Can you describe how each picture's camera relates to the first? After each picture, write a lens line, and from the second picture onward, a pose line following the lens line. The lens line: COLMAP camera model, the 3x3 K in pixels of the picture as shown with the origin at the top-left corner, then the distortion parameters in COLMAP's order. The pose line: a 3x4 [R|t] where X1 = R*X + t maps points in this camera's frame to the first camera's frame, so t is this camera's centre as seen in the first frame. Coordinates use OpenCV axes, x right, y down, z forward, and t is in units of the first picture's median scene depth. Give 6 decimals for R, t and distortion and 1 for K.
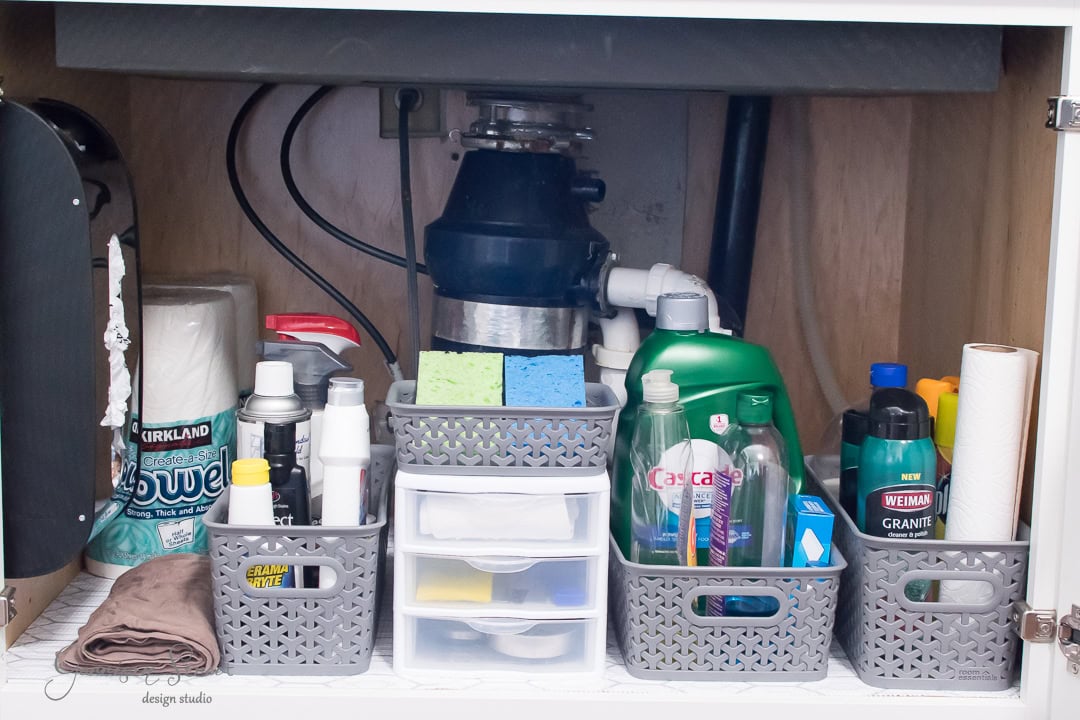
lens RADIAL K [[1664.4, 0, 546.4], [0, 1664.4, 354.7], [0, 0, 1]] dist [0.016978, 0.000000]
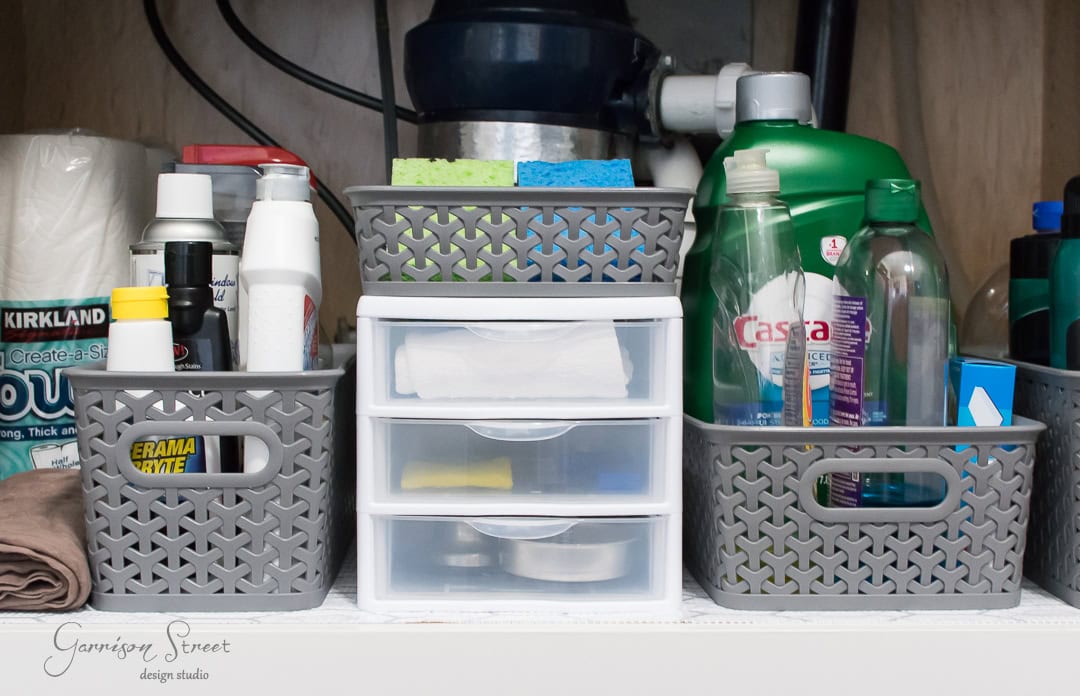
lens RADIAL K [[1694.7, 0, 544.5], [0, 1694.7, 344.7], [0, 0, 1]] dist [0.010073, 0.000000]
pose [[0.999776, -0.020673, -0.004565, -0.013703], [0.020106, 0.994670, -0.101130, 0.157287], [0.006631, 0.101016, 0.994863, 0.328849]]
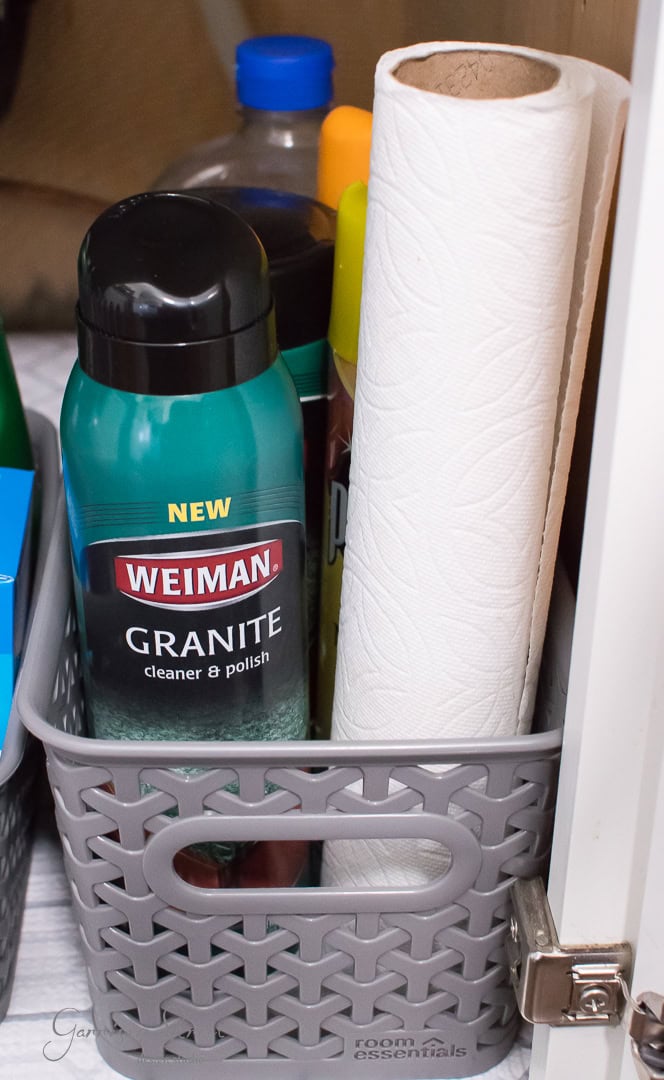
lens RADIAL K [[1727.9, 0, 330.6], [0, 1727.9, 535.6], [0, 0, 1]] dist [0.088265, 0.000000]
pose [[0.999001, -0.027914, 0.034910, 0.230807], [0.012897, 0.927820, 0.372806, -0.040486], [-0.042797, -0.371983, 0.927252, 0.699951]]
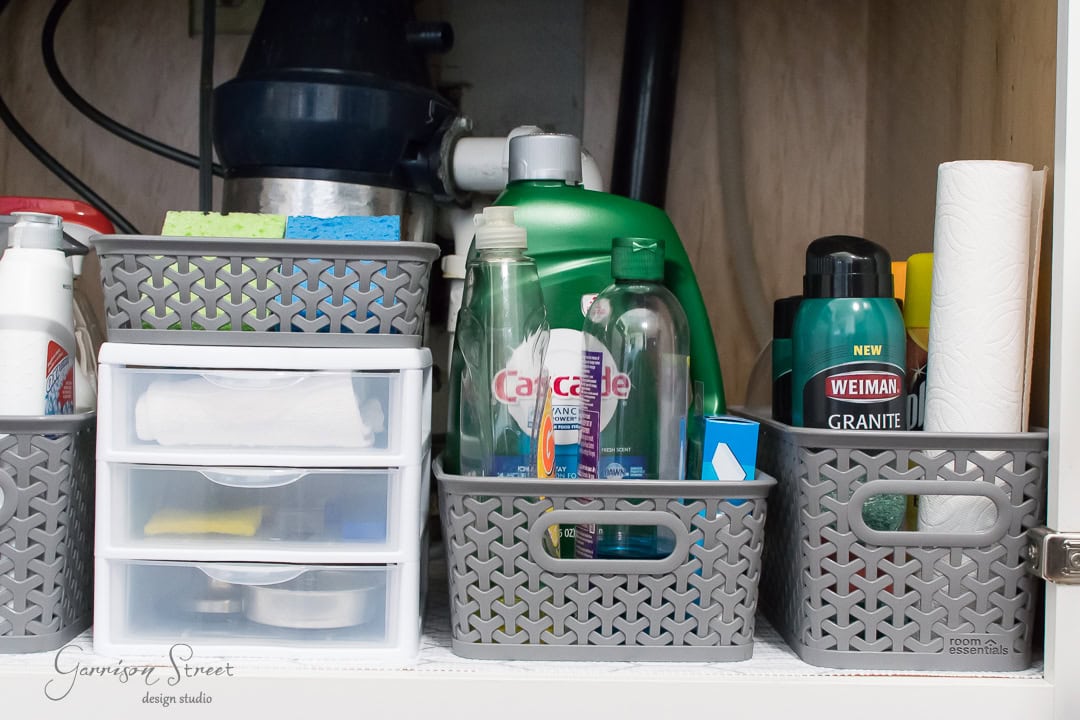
lens RADIAL K [[1664.4, 0, 544.3], [0, 1664.4, 354.2], [0, 0, 1]] dist [0.016978, 0.000000]
pose [[0.999985, -0.004885, 0.002650, 0.085562], [0.005202, 0.990558, -0.136993, 0.165994], [-0.001955, 0.137004, 0.990569, 0.330067]]
